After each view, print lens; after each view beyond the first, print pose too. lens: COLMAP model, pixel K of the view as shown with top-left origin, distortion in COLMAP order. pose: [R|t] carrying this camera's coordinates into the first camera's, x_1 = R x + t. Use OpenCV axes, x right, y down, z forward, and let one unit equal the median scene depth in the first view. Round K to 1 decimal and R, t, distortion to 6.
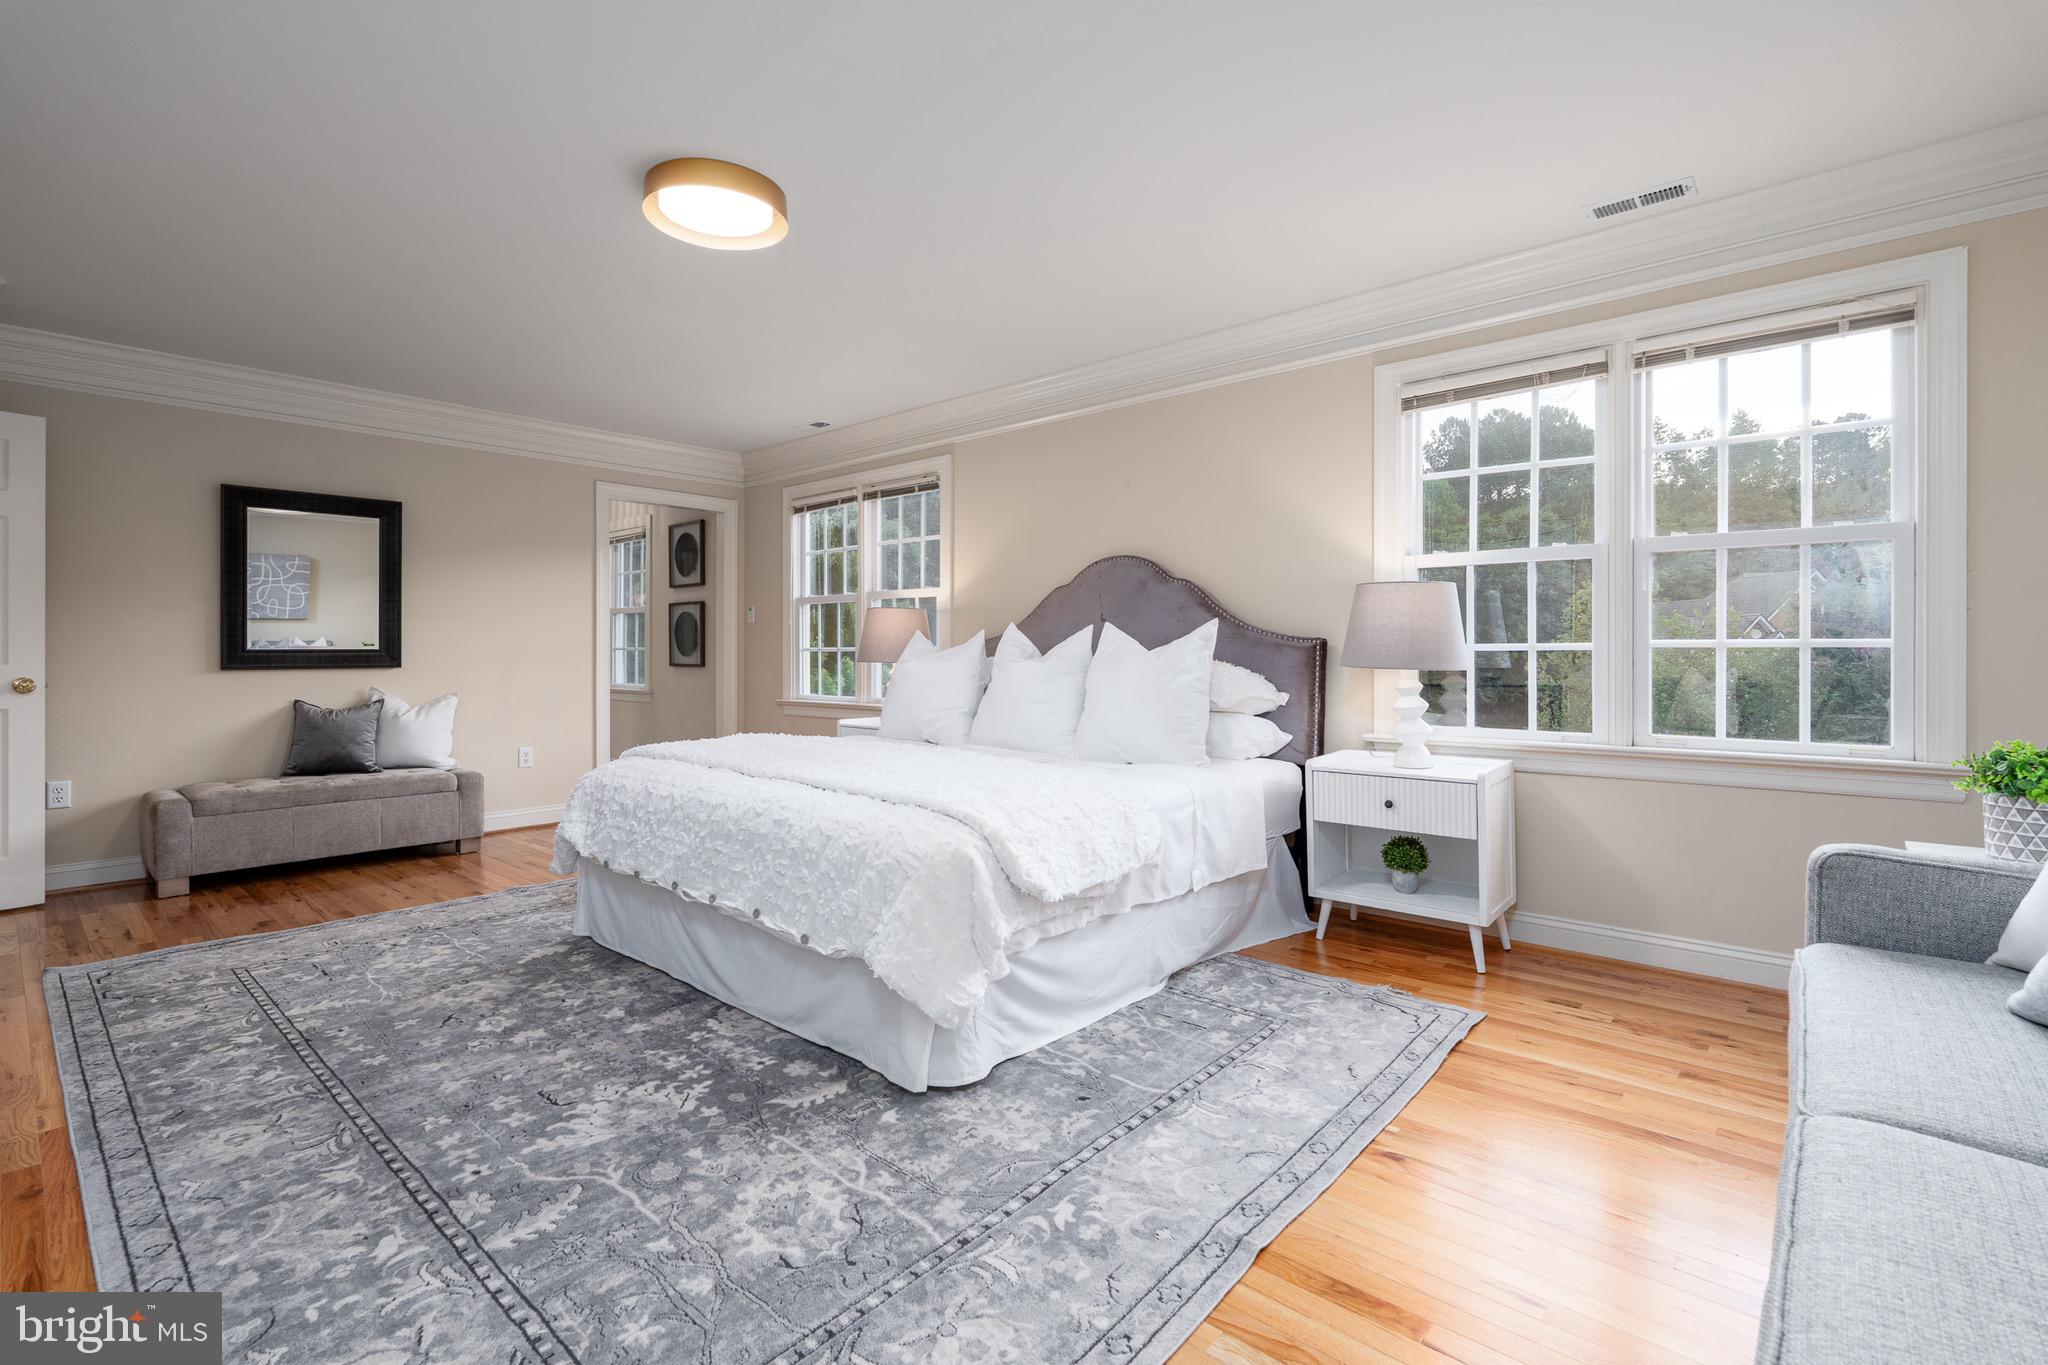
lens RADIAL K [[930.3, 0, 1028.8], [0, 930.3, 671.9], [0, 0, 1]] dist [0.001568, -0.006563]
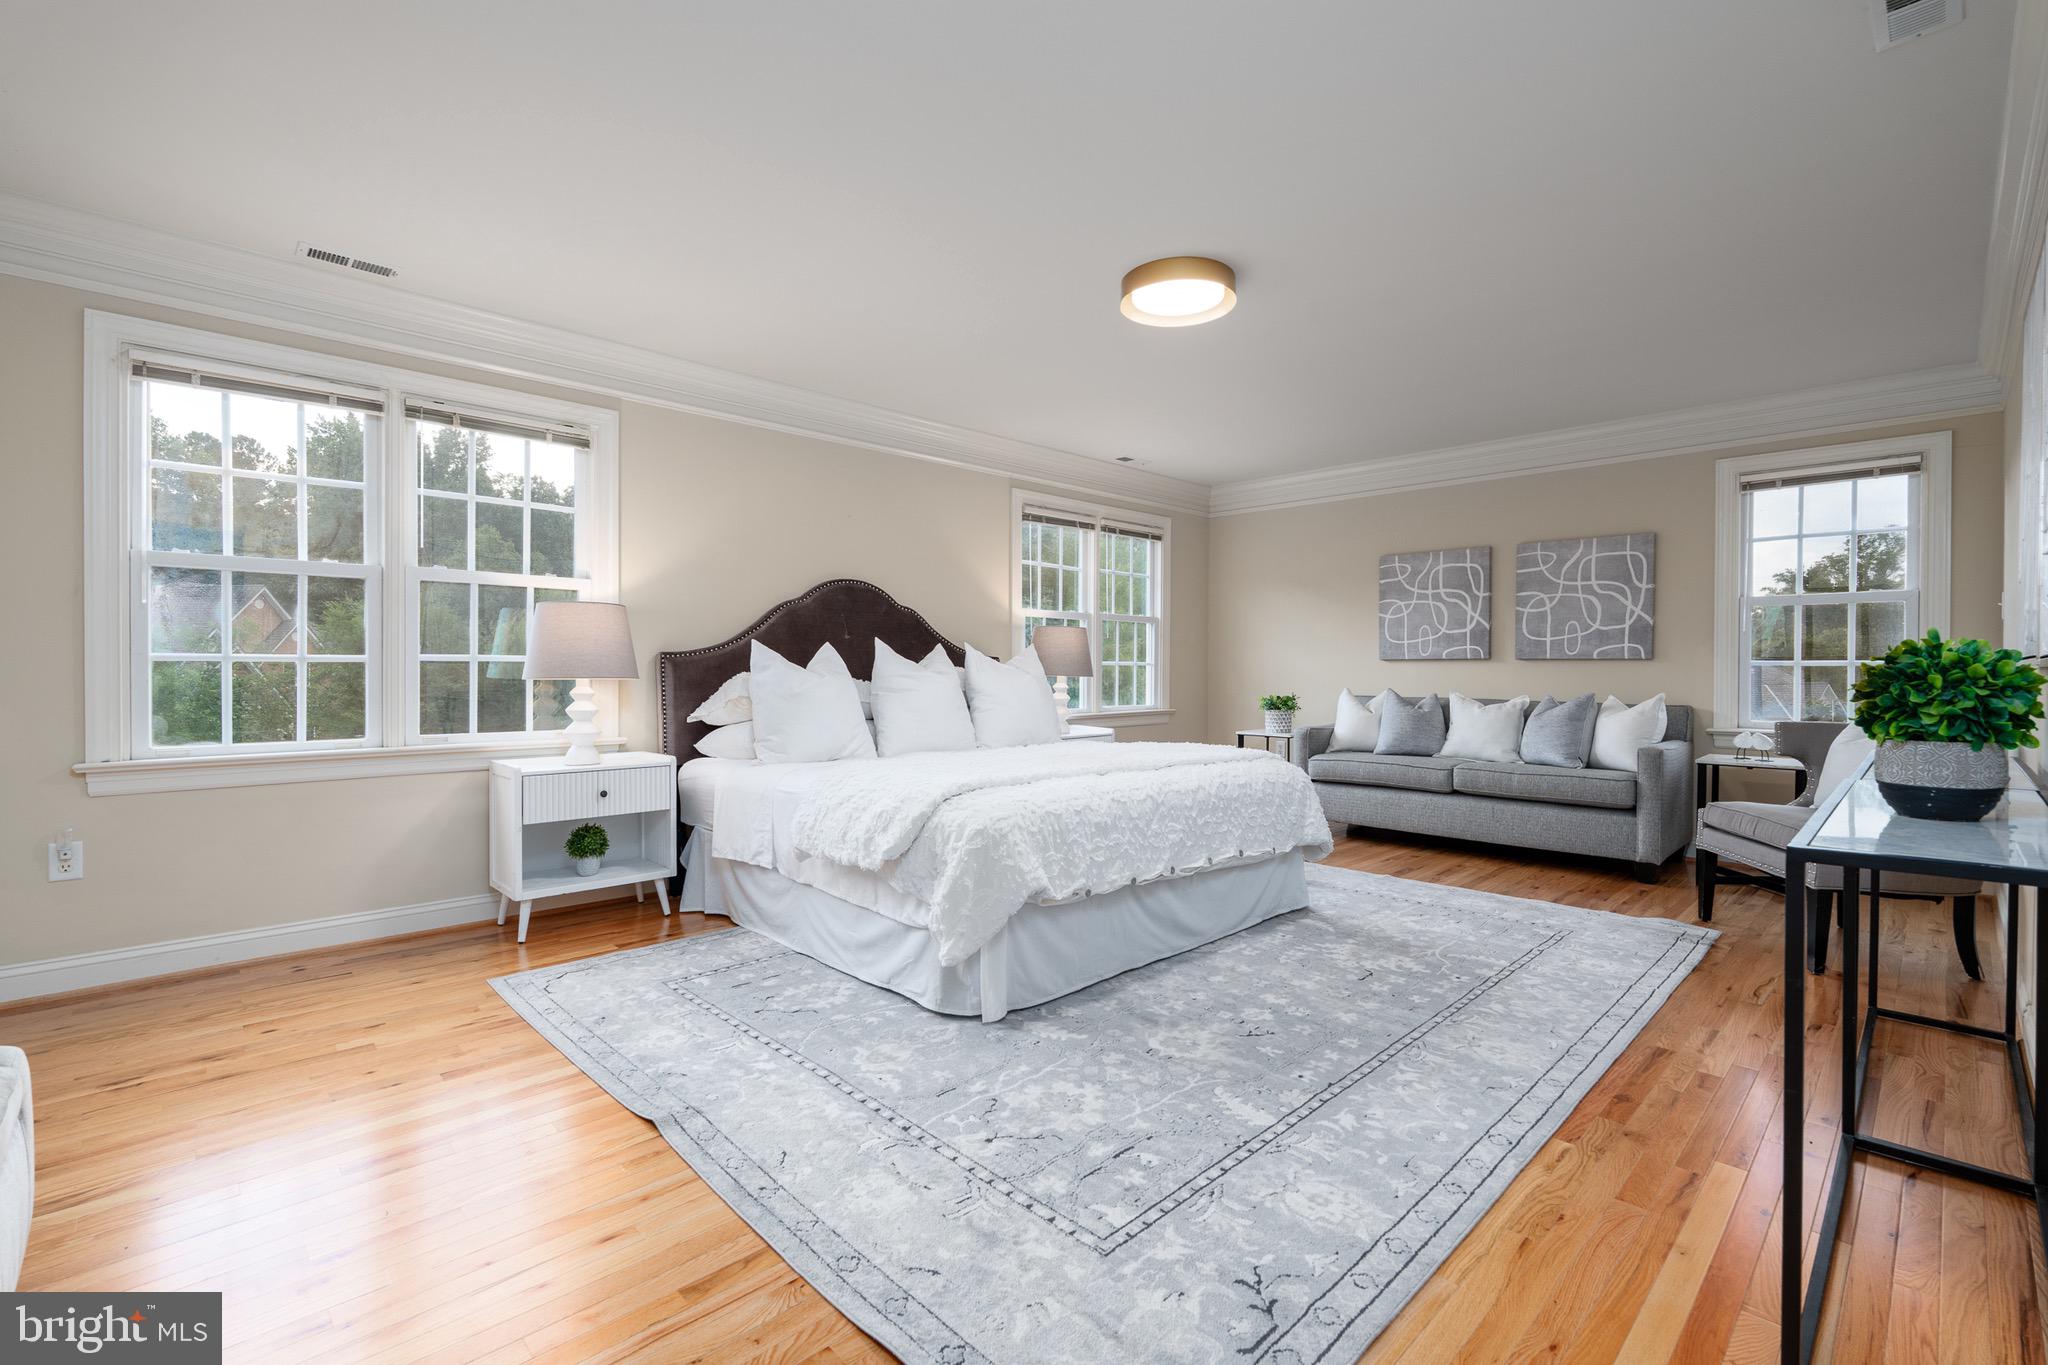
lens RADIAL K [[930.3, 0, 1028.8], [0, 930.3, 671.9], [0, 0, 1]] dist [0.001568, -0.006563]
pose [[0.055513, -0.007920, 0.998427, -1.687463], [0.008705, 0.999934, 0.007448, -0.027147], [-0.998420, 0.008277, 0.055578, 1.220824]]
